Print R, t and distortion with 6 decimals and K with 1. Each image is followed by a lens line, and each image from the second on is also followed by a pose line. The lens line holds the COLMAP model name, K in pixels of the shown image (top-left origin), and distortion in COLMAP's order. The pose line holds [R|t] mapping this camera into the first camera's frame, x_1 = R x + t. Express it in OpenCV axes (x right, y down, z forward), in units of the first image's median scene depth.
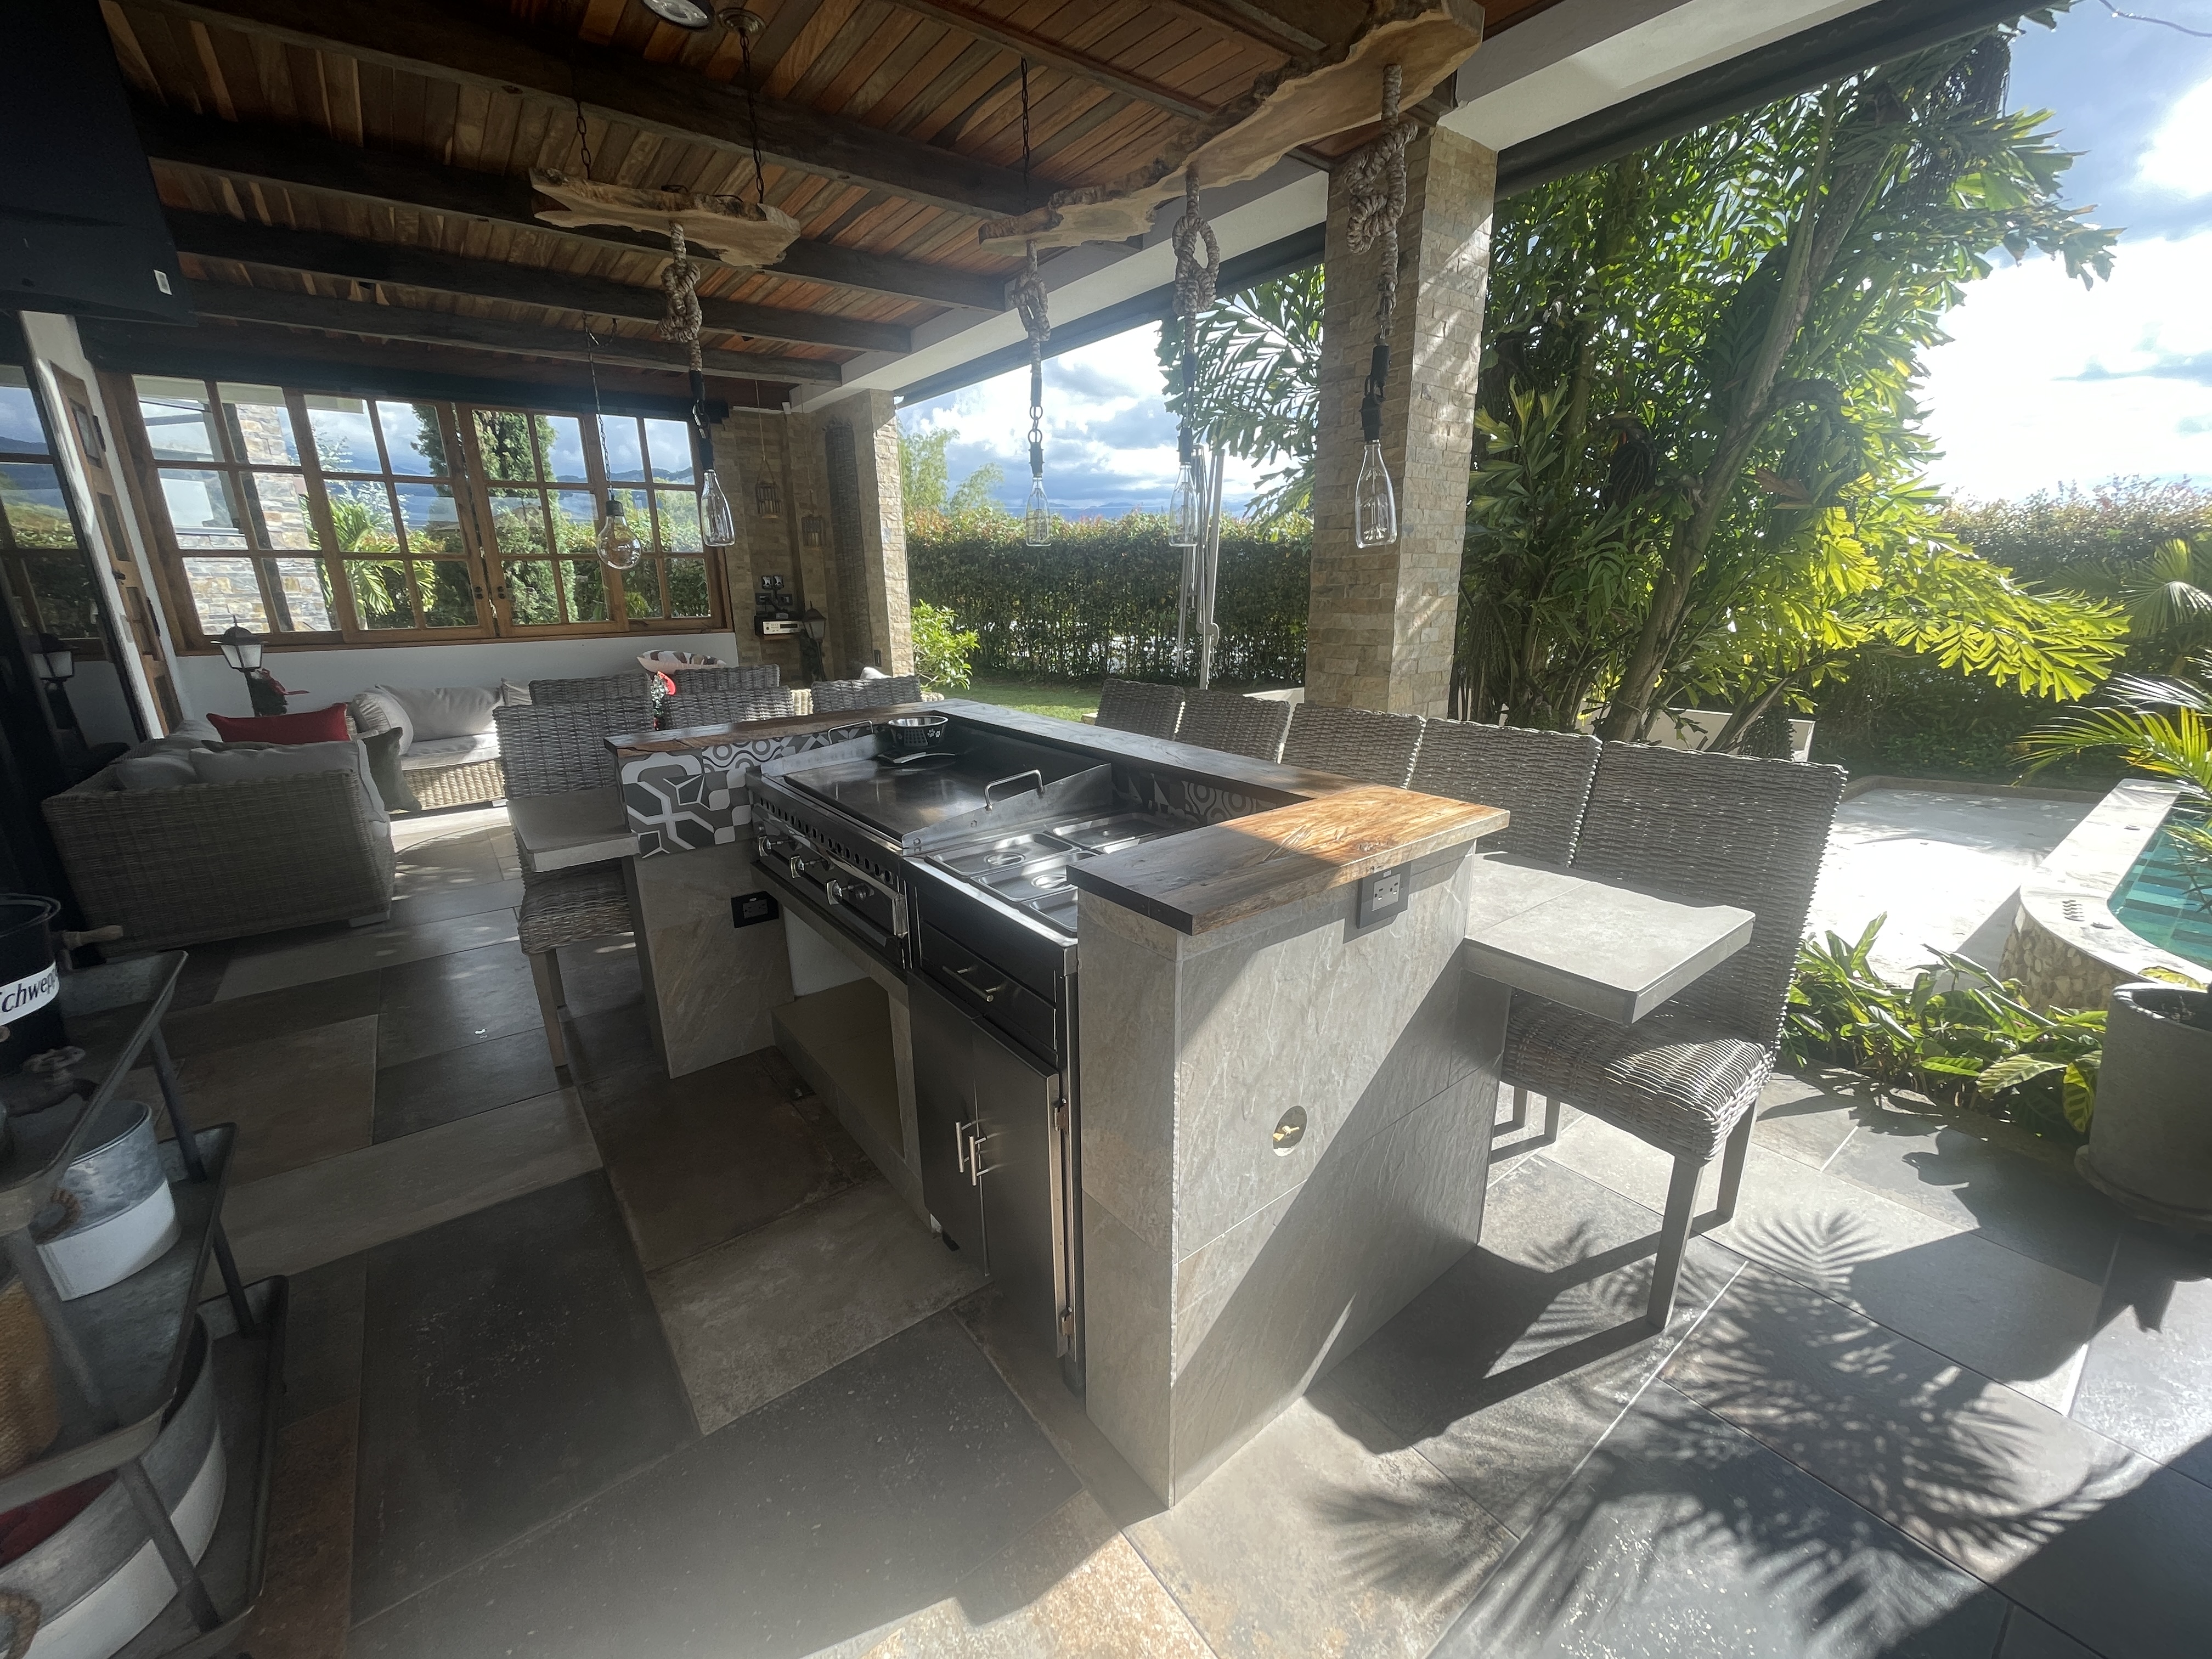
lens RADIAL K [[889.3, 0, 1096.9], [0, 889.3, 831.9], [0, 0, 1]] dist [0.002066, -0.001523]
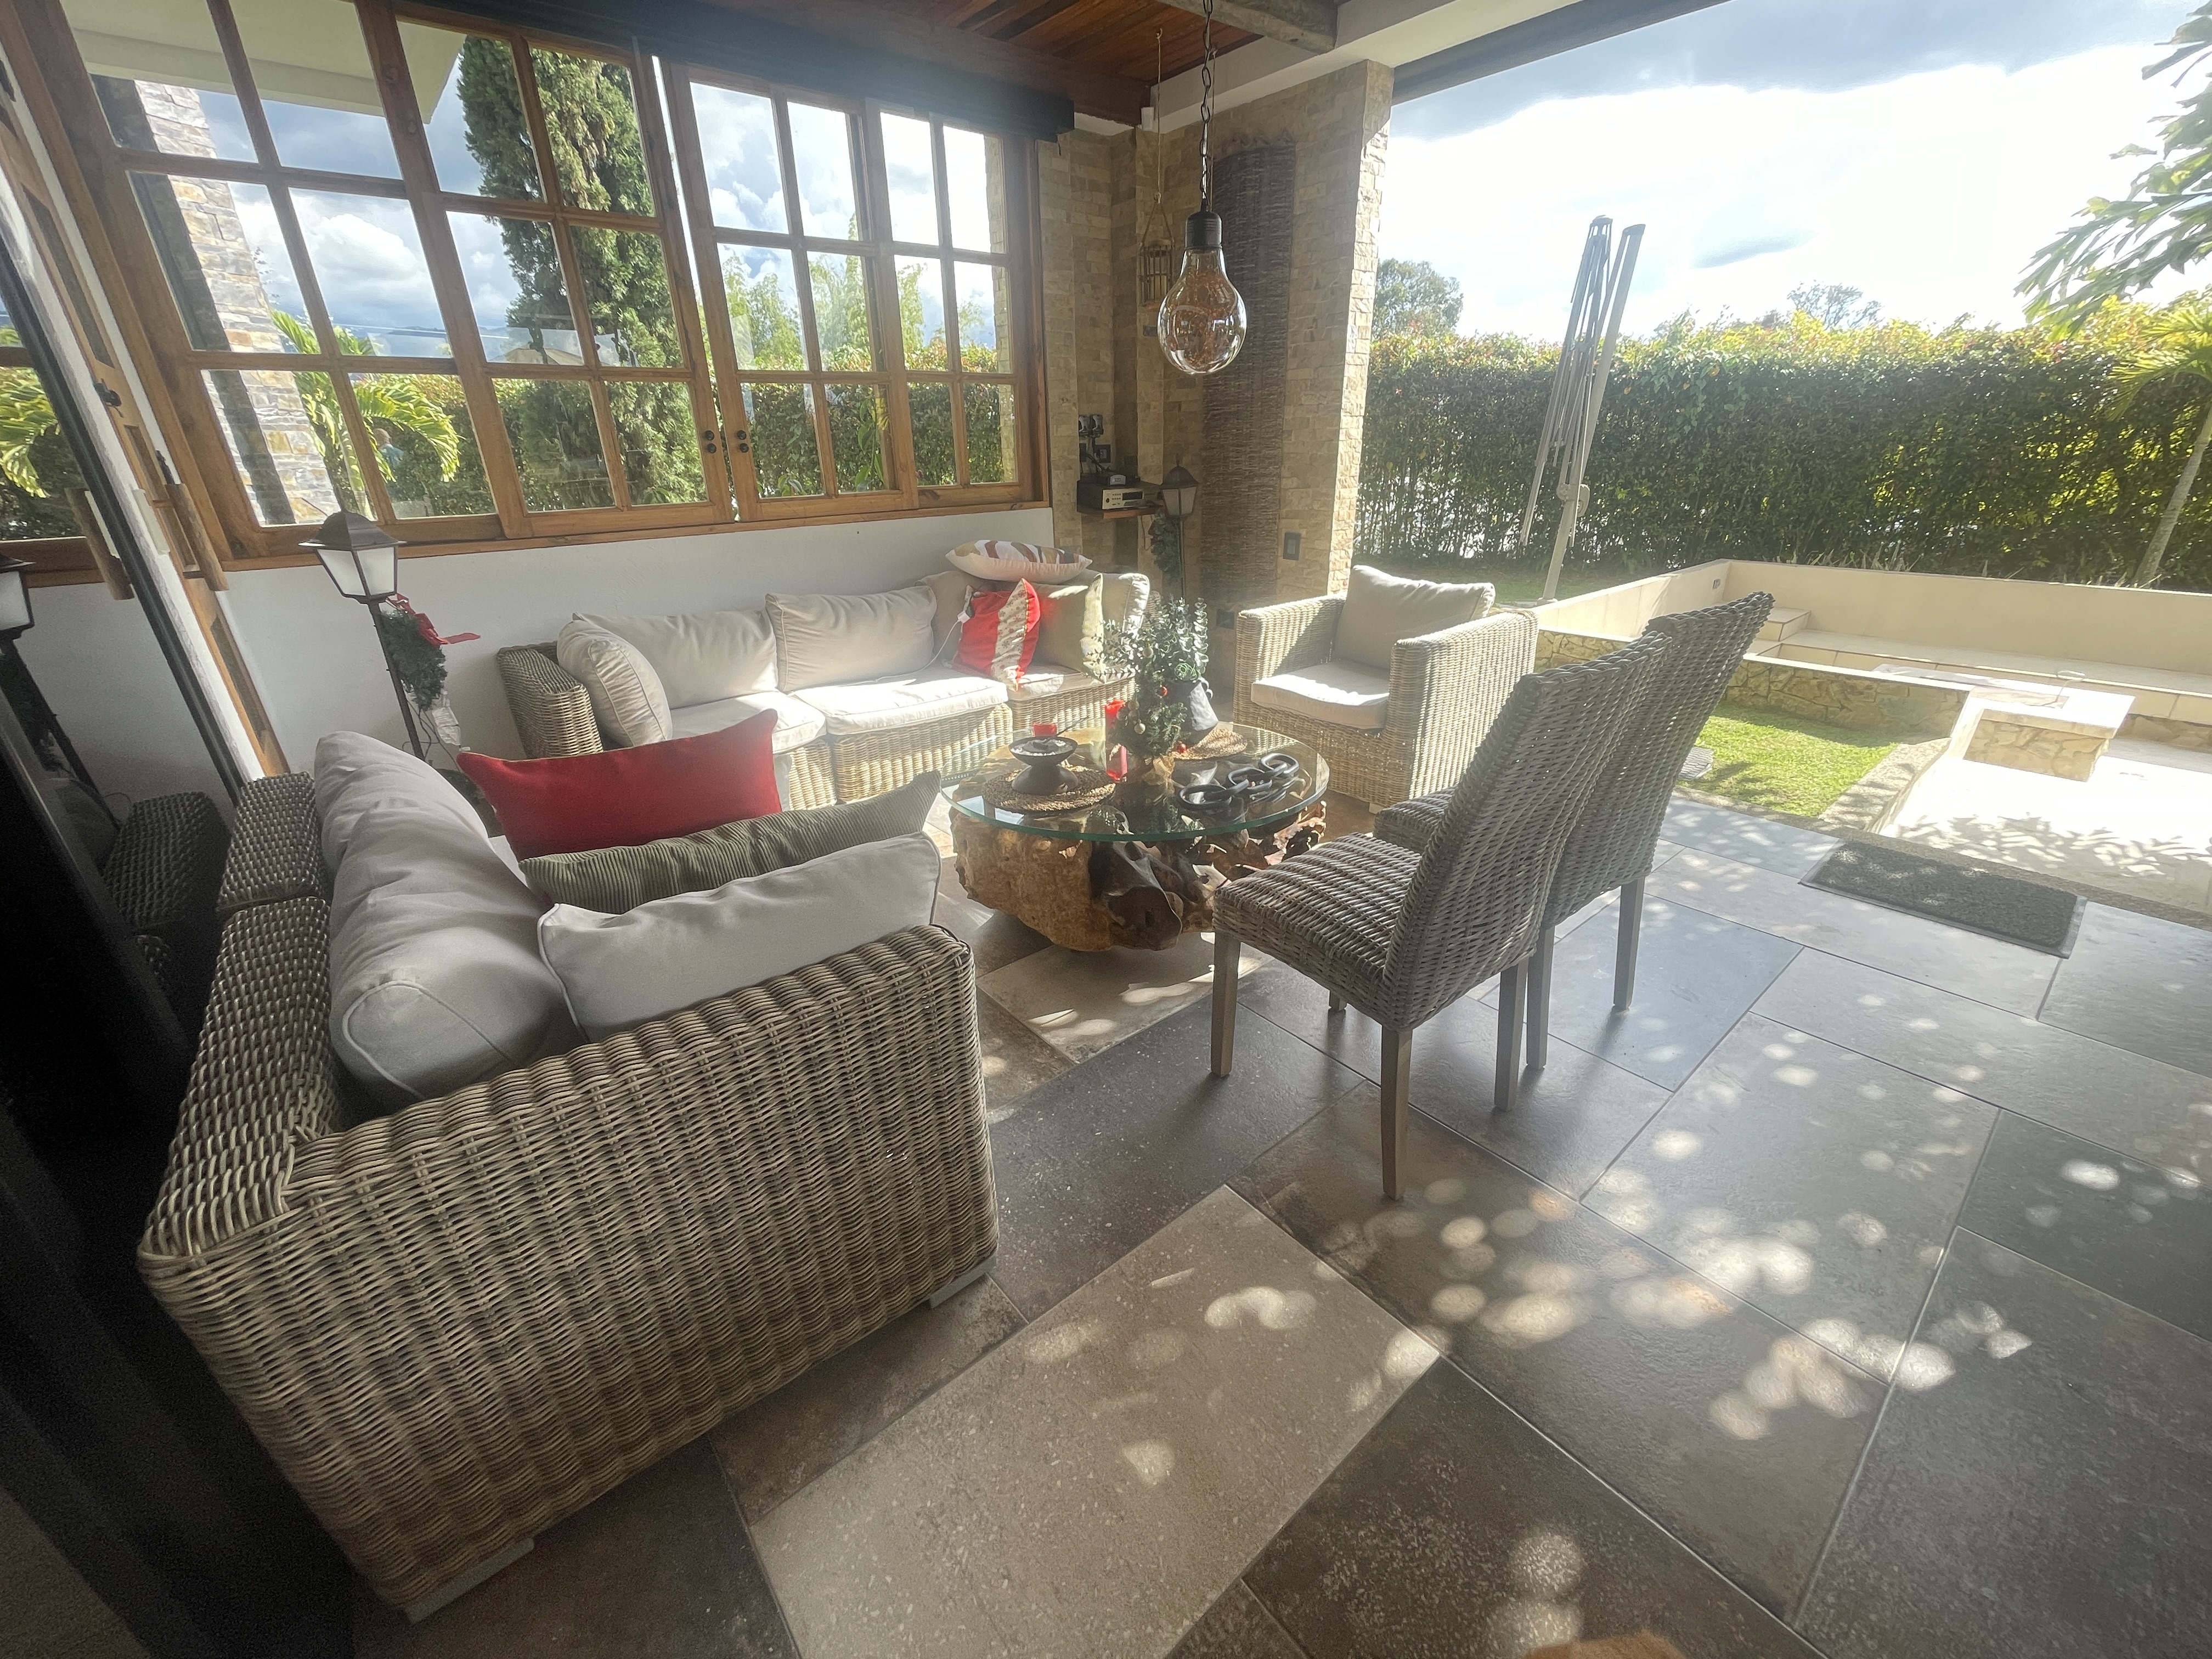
lens RADIAL K [[889.3, 0, 1100.3], [0, 889.3, 833.6], [0, 0, 1]] dist [0.002066, -0.001523]
pose [[0.999123, -0.024213, 0.034149, -0.425560], [0.019215, 0.990000, 0.139755, -0.084997], [-0.037191, -0.138976, 0.989597, 0.350103]]
